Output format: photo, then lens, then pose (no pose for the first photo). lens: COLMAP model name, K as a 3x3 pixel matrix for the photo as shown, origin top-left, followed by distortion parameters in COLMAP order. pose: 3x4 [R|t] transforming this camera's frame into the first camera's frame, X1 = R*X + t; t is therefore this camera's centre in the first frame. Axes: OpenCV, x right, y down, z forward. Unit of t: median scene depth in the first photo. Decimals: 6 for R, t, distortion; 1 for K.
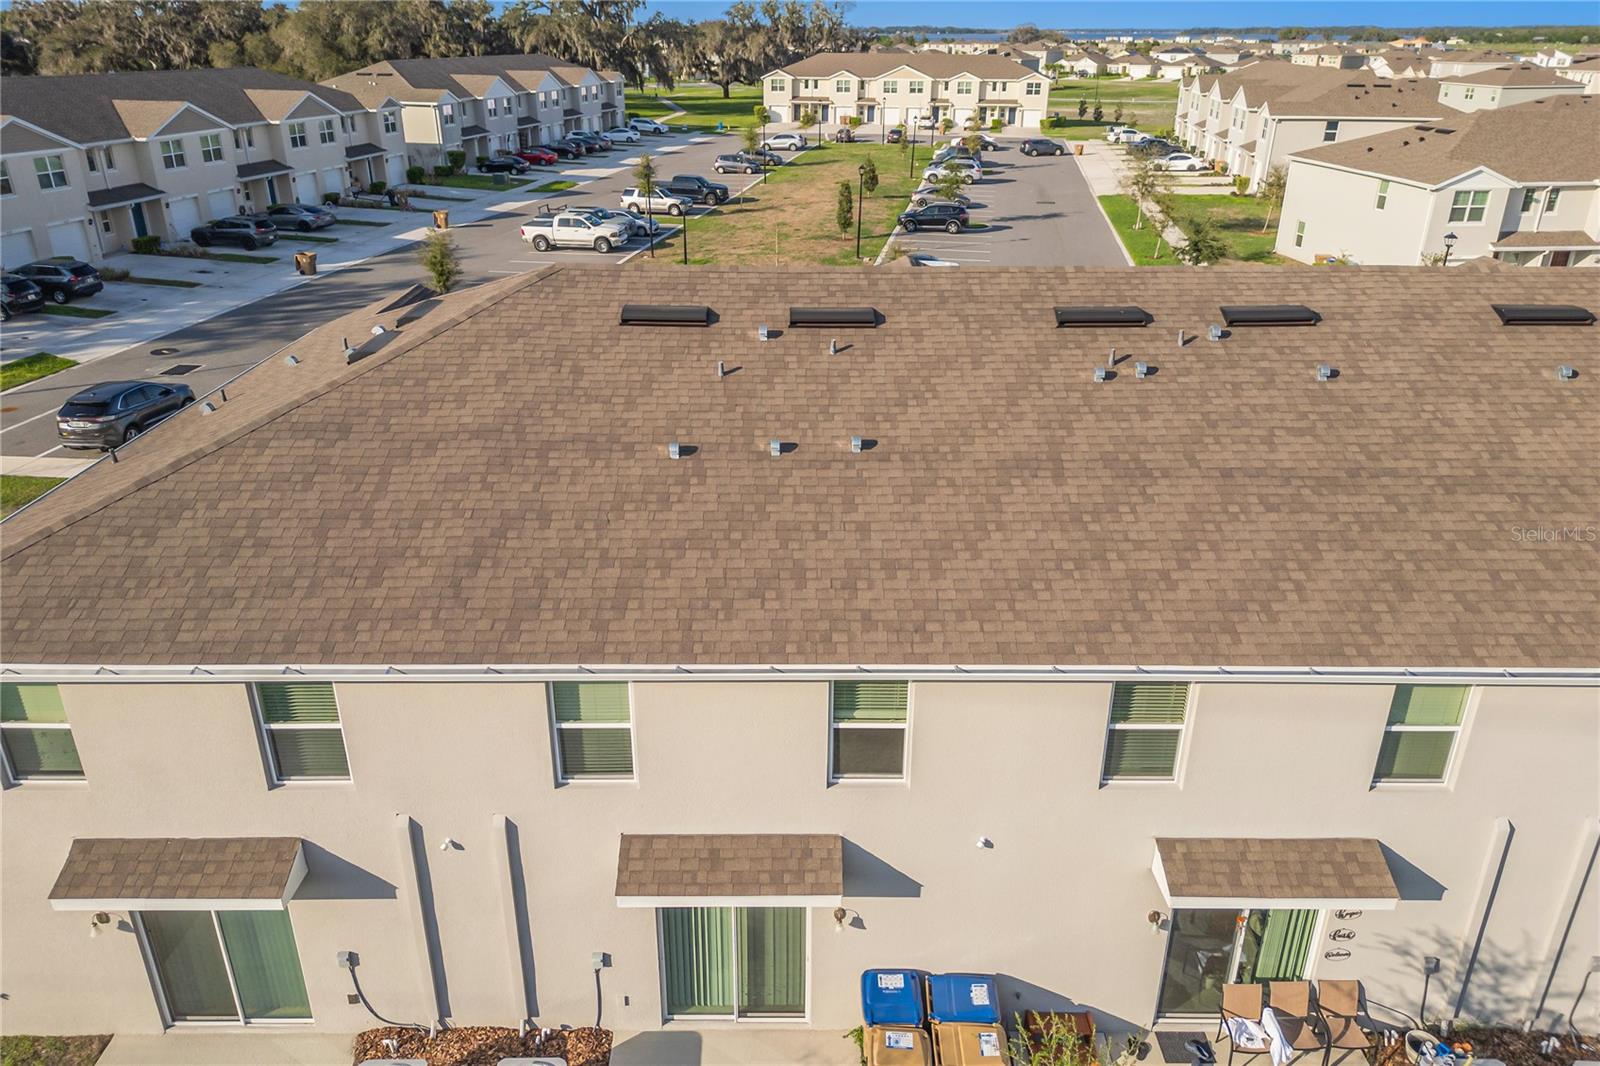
lens RADIAL K [[1122.3, 0, 809.0], [0, 1122.3, 535.4], [0, 0, 1]] dist [0.074167, -0.075466]
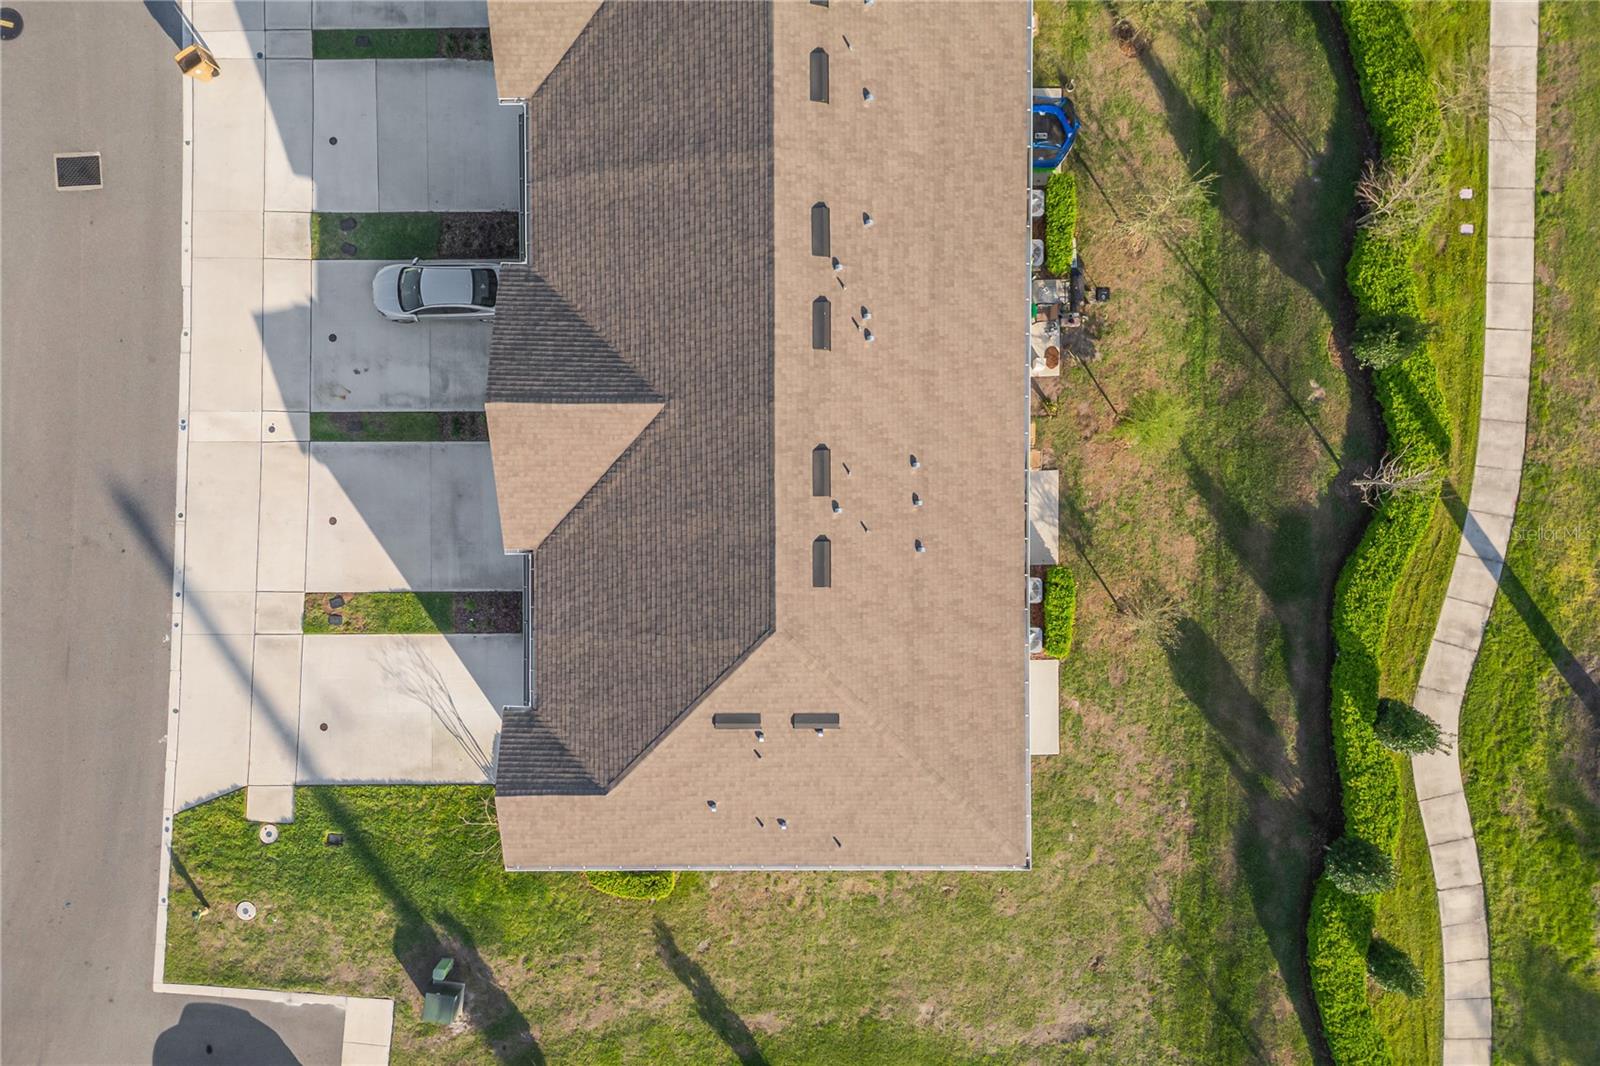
lens RADIAL K [[1122.3, 0, 809.0], [0, 1122.3, 535.4], [0, 0, 1]] dist [0.074167, -0.075466]
pose [[0.009158, -0.999671, -0.023951, -0.044757], [0.411324, -0.018066, 0.911310, -2.239409], [-0.911443, -0.018197, 0.411023, 0.327503]]
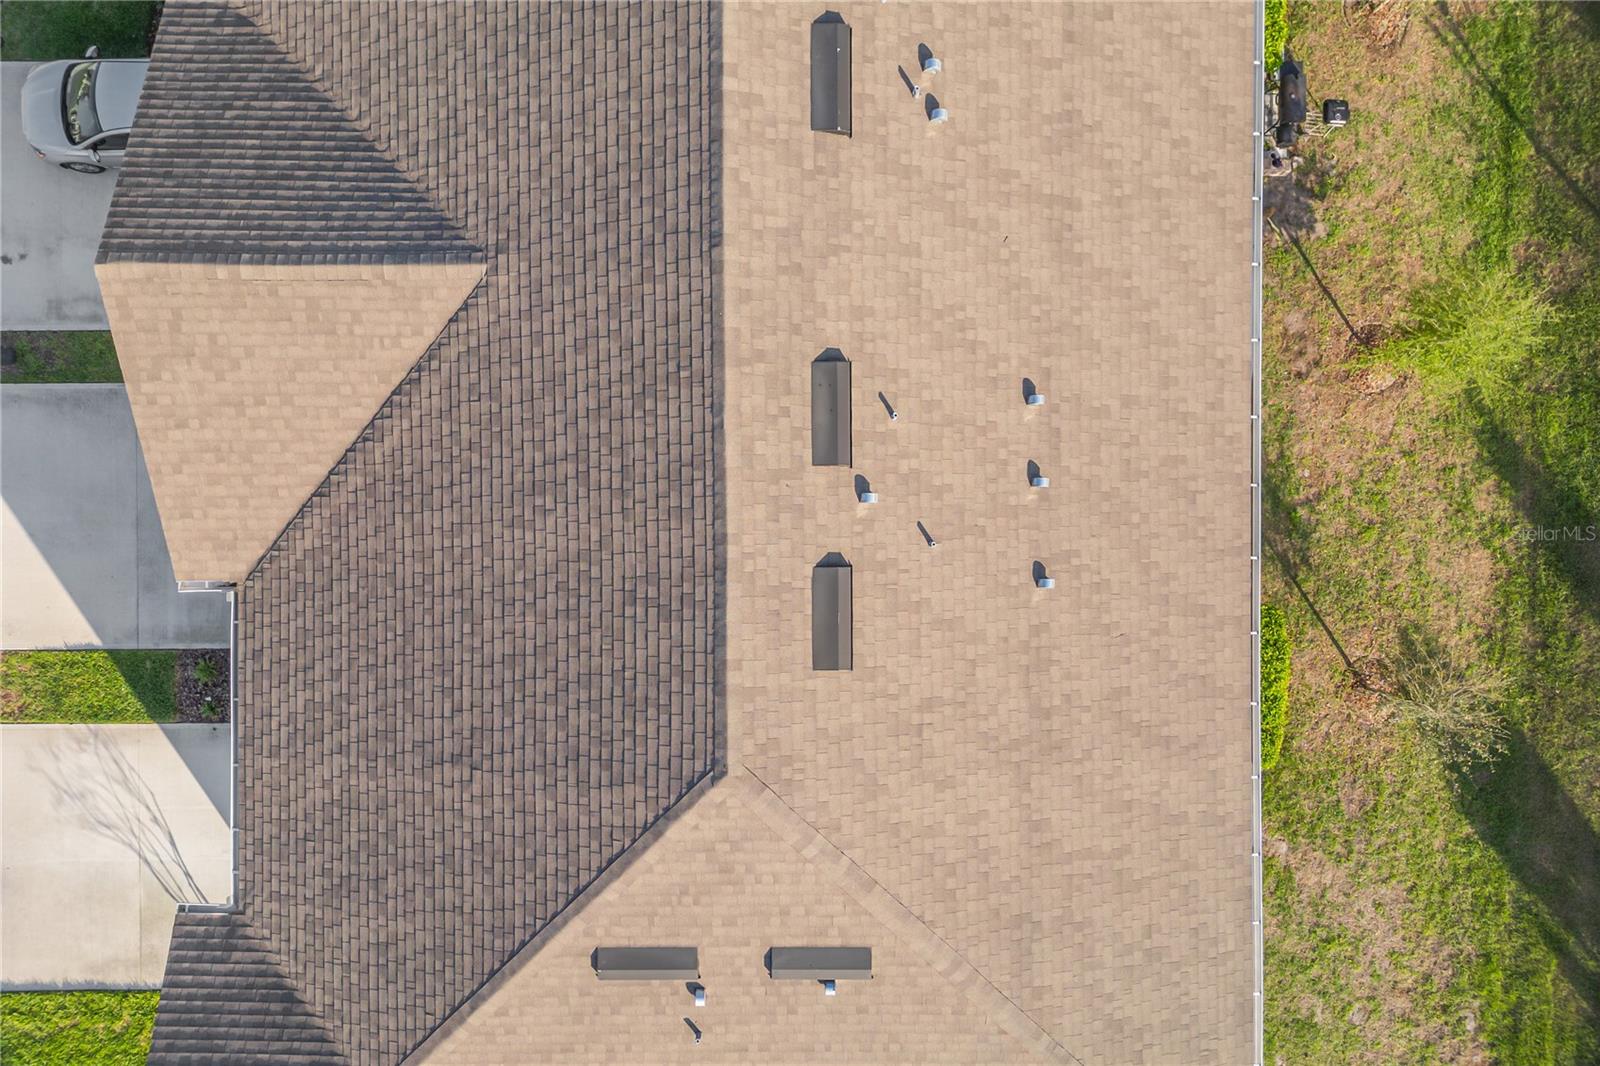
lens RADIAL K [[1122.3, 0, 809.0], [0, 1122.3, 535.4], [0, 0, 1]] dist [0.074167, -0.075466]
pose [[0.007775, -0.999770, -0.020003, -0.061713], [0.412839, -0.015010, 0.910680, -1.131394], [-0.910771, -0.015339, 0.412628, 0.820461]]
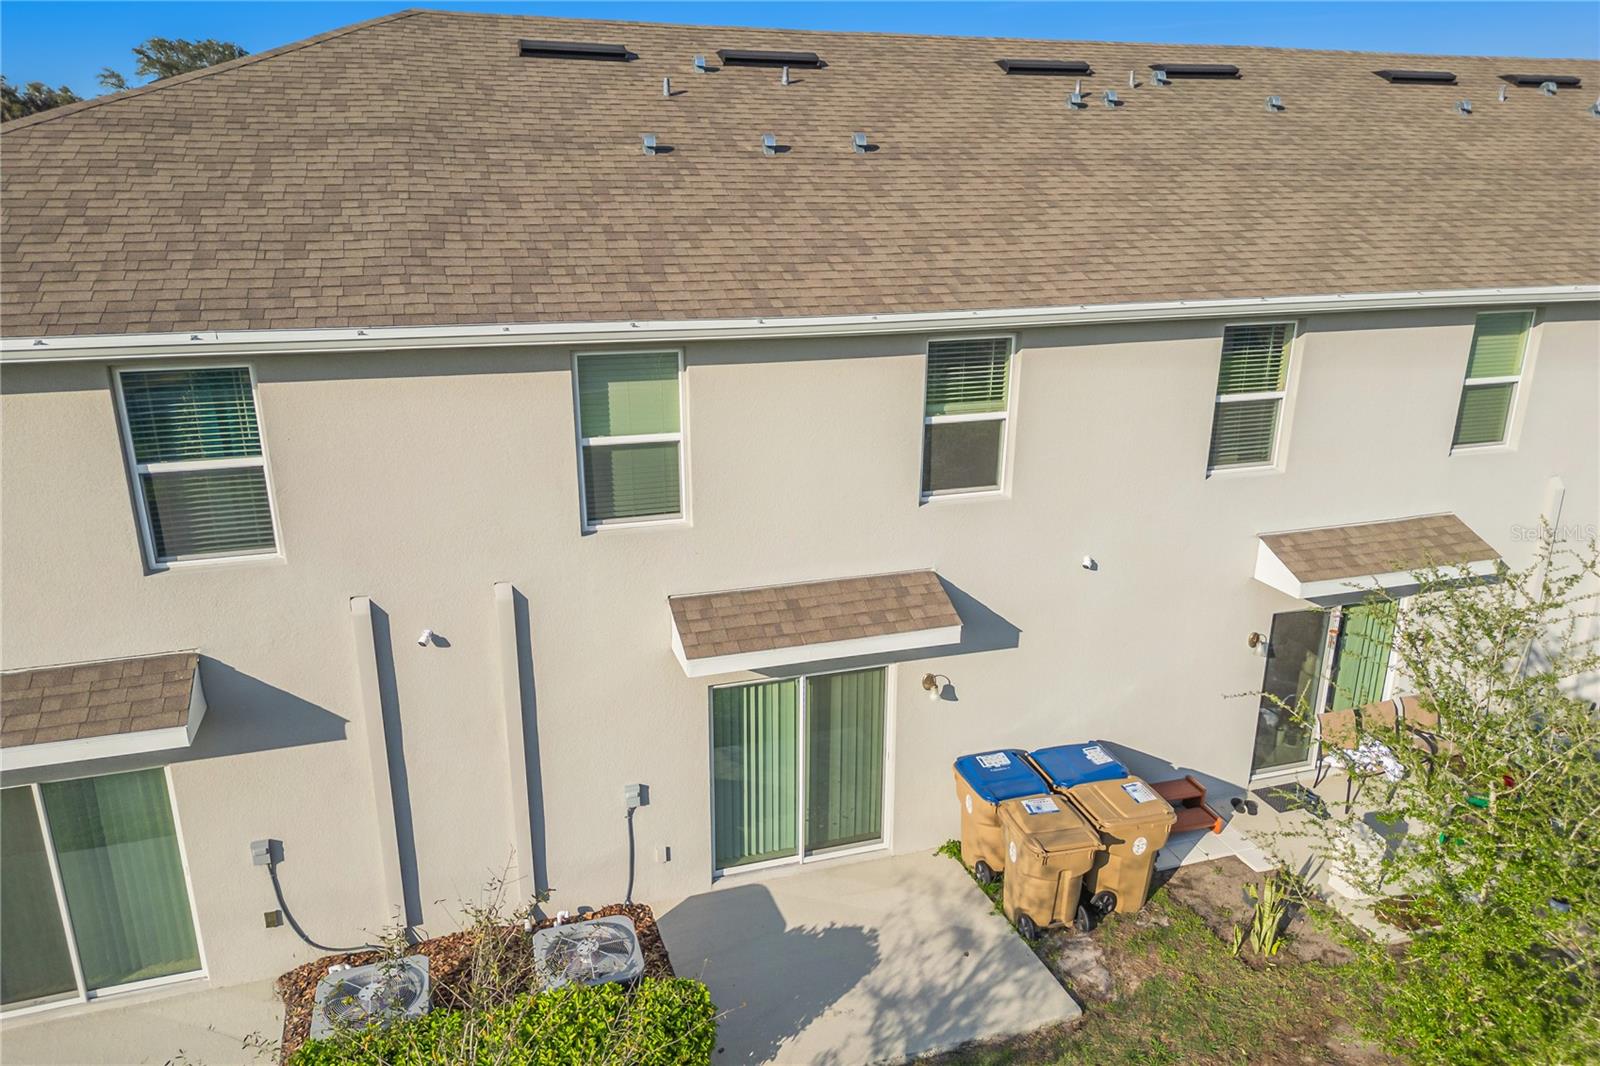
lens RADIAL K [[1122.3, 0, 809.0], [0, 1122.3, 535.4], [0, 0, 1]] dist [0.074167, -0.075466]
pose [[0.951579, -0.096159, 0.291977, -0.287297], [0.126128, 0.988316, -0.085575, 0.294669], [-0.280337, 0.118258, 0.952589, 0.248830]]
